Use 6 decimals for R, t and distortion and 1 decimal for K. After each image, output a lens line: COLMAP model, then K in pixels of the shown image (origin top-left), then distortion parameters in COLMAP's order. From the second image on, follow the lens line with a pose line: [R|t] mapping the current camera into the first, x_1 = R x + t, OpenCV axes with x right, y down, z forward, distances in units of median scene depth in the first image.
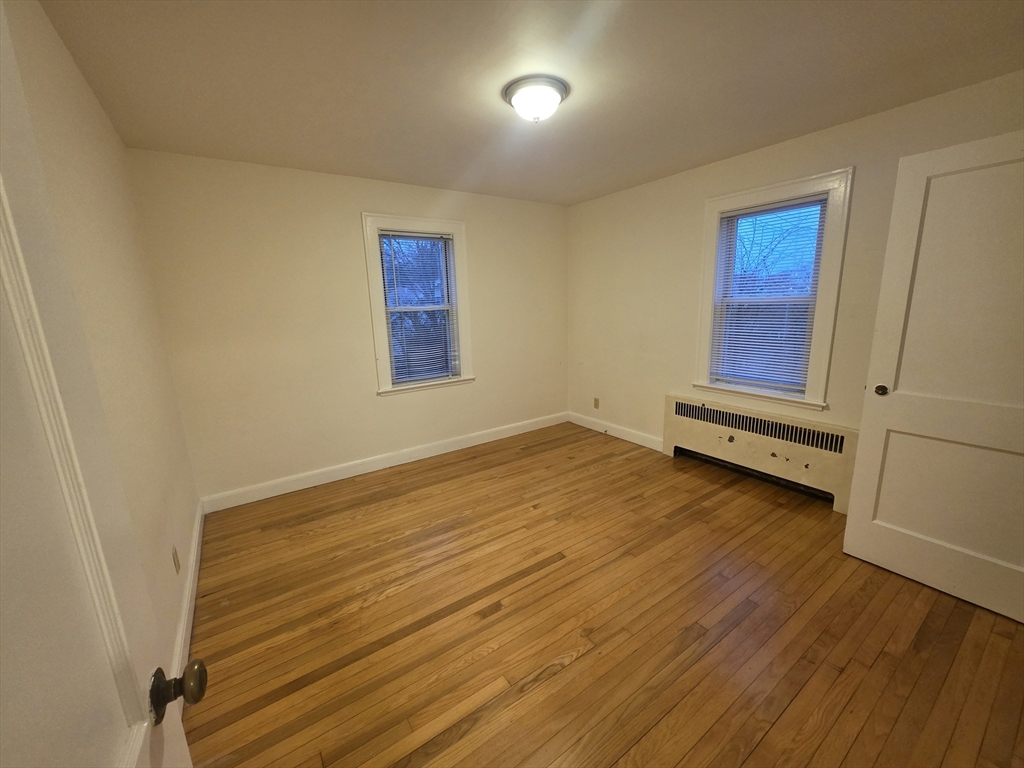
lens RADIAL K [[403.9, 0, 514.0], [0, 403.9, 385.9], [0, 0, 1]] dist [0.000585, 0.000143]
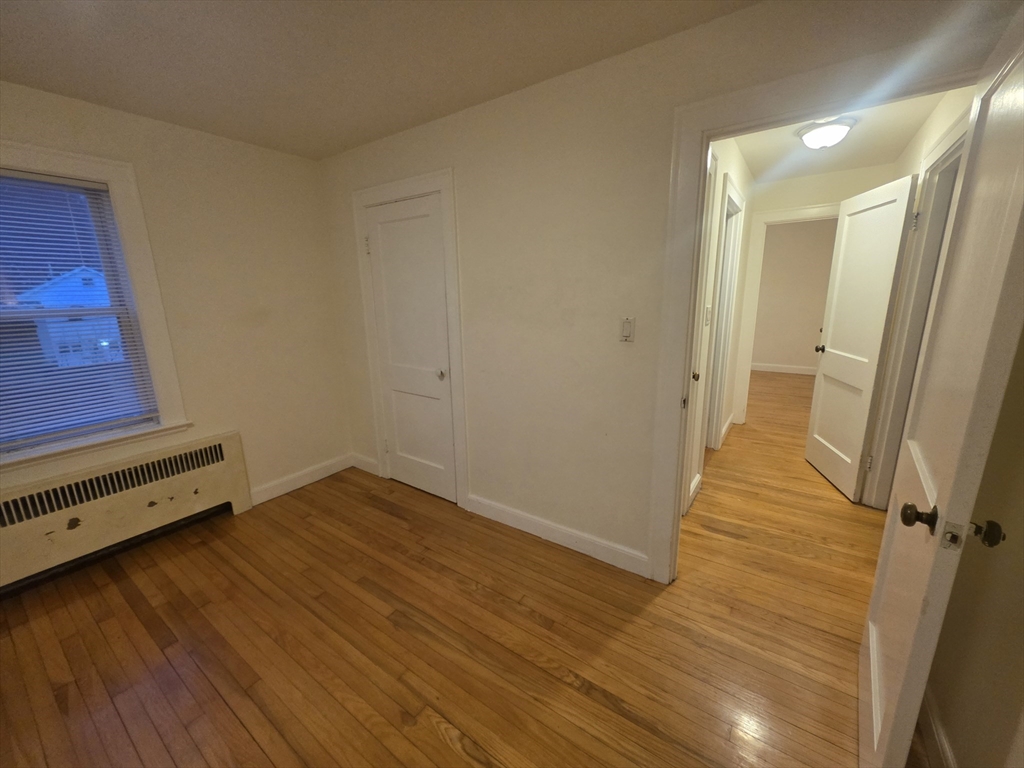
lens RADIAL K [[403.9, 0, 514.0], [0, 403.9, 385.9], [0, 0, 1]] dist [0.000585, 0.000143]
pose [[-0.353073, -0.173420, 0.919383, -0.384023], [0.223159, 0.938699, 0.262764, -0.123921], [-0.908592, 0.297944, -0.292729, 0.642447]]
